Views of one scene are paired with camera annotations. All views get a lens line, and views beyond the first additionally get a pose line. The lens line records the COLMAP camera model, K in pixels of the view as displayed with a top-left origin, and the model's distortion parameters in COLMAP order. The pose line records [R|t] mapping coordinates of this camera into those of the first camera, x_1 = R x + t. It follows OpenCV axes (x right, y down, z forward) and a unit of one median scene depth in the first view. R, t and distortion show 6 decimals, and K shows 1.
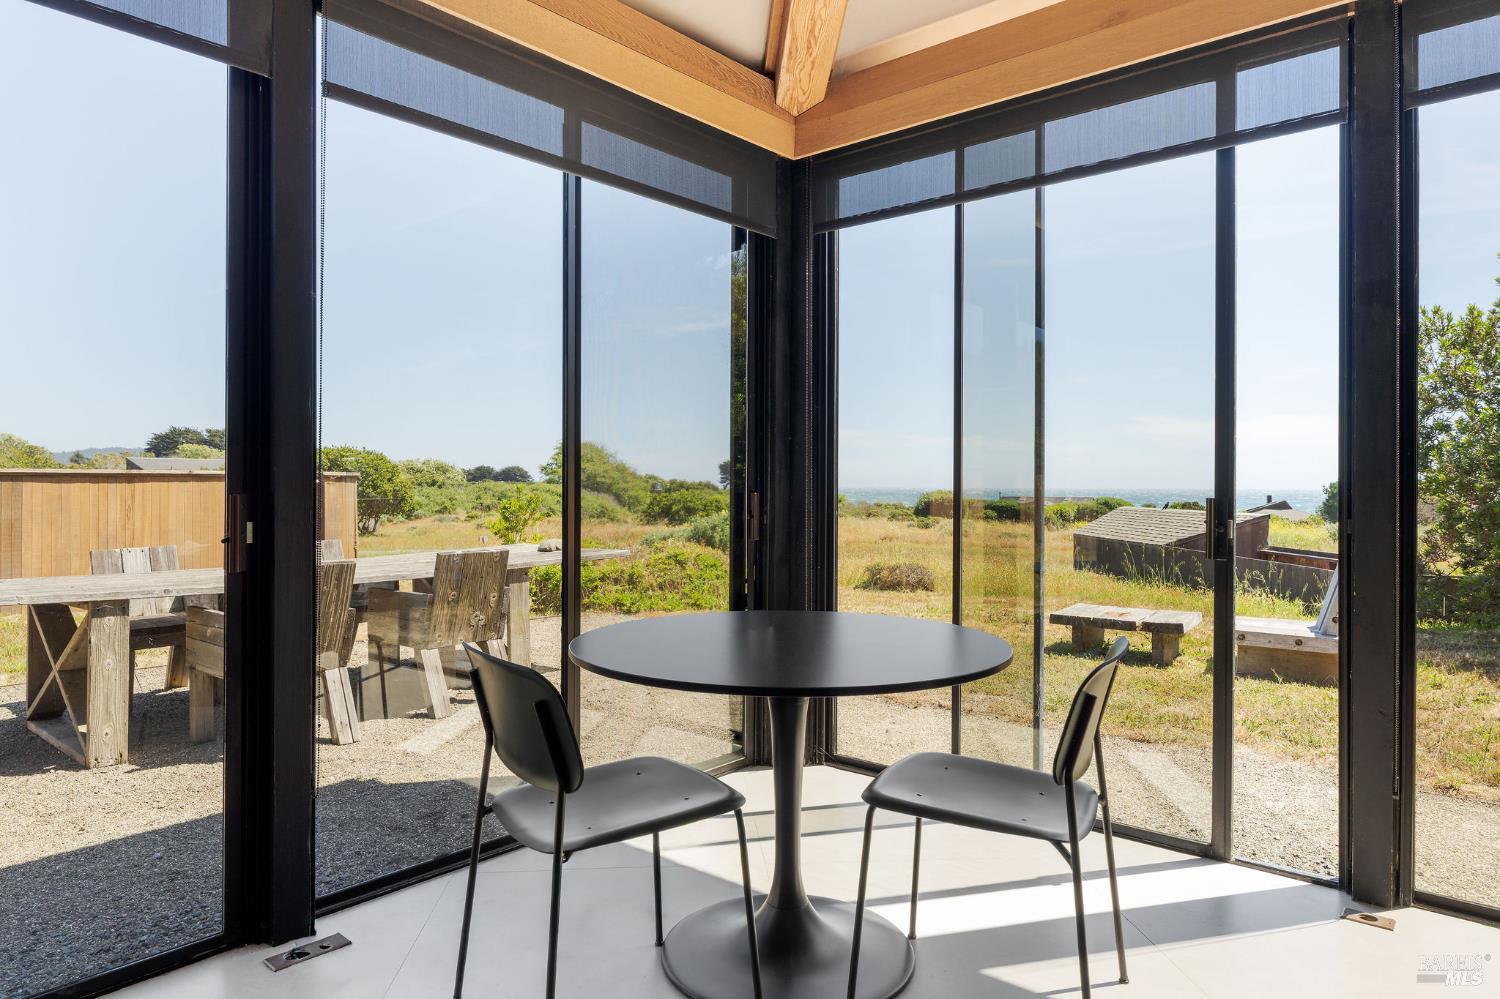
lens RADIAL K [[937.8, 0, 741.5], [0, 937.8, 465.9], [0, 0, 1]] dist [-0.005932, -0.000863]
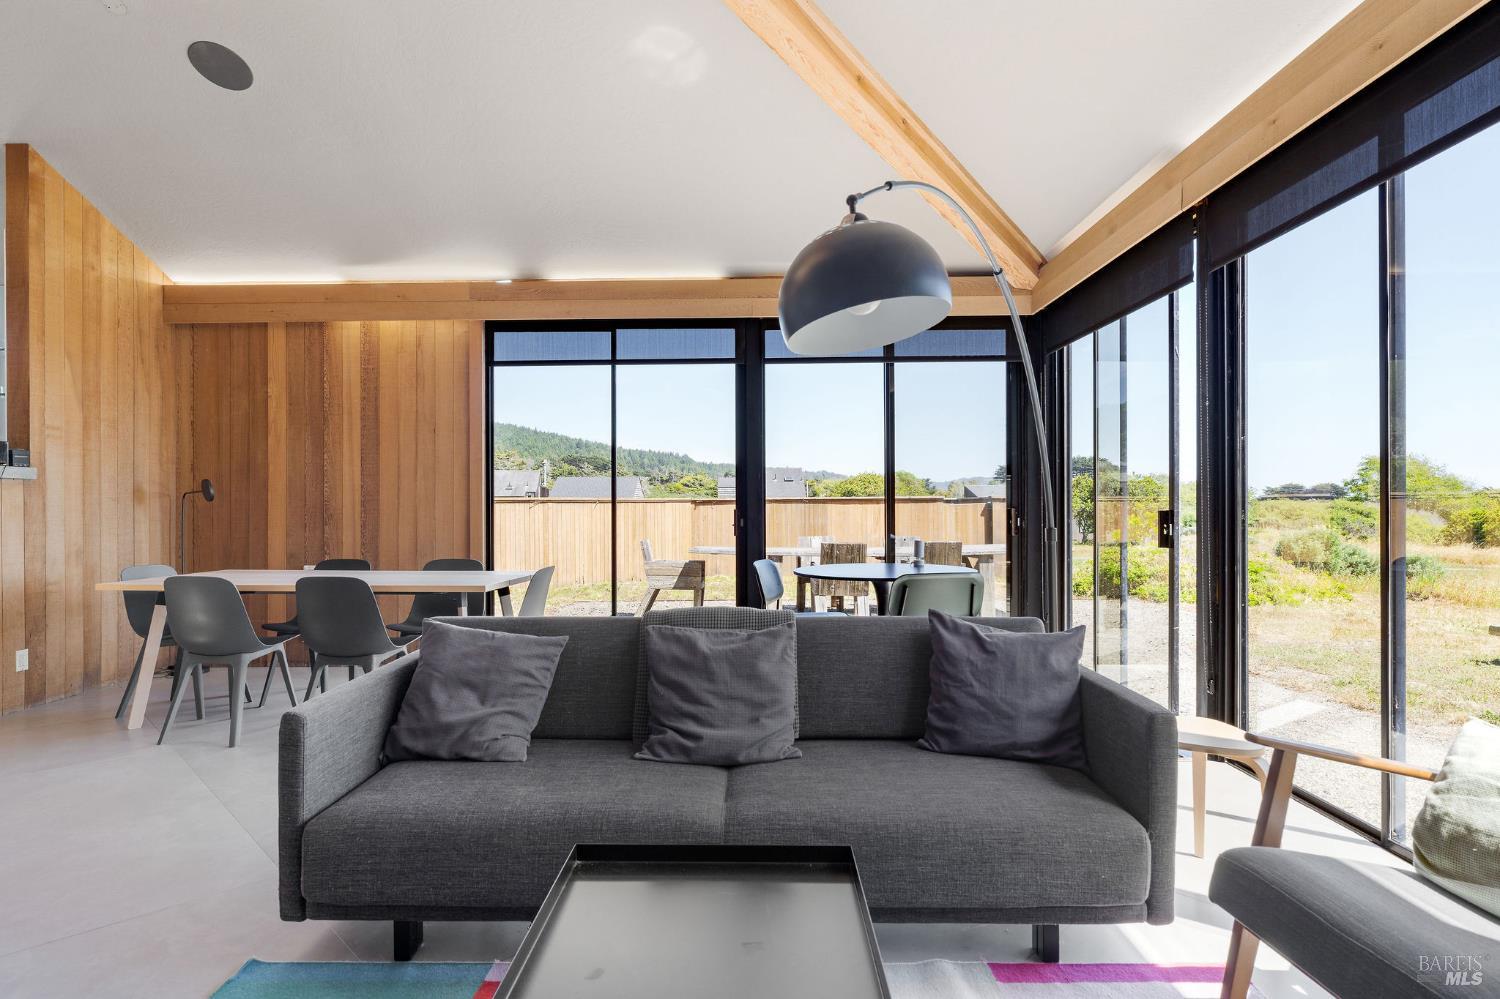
lens RADIAL K [[807.2, 0, 746.5], [0, 807.2, 507.7], [0, 0, 1]] dist [-0.009743, 0.004532]
pose [[0.643902, -0.004166, -0.765097, 0.531496], [0.022804, 0.999645, 0.013749, -0.003963], [0.764768, -0.026300, 0.643769, -0.225428]]
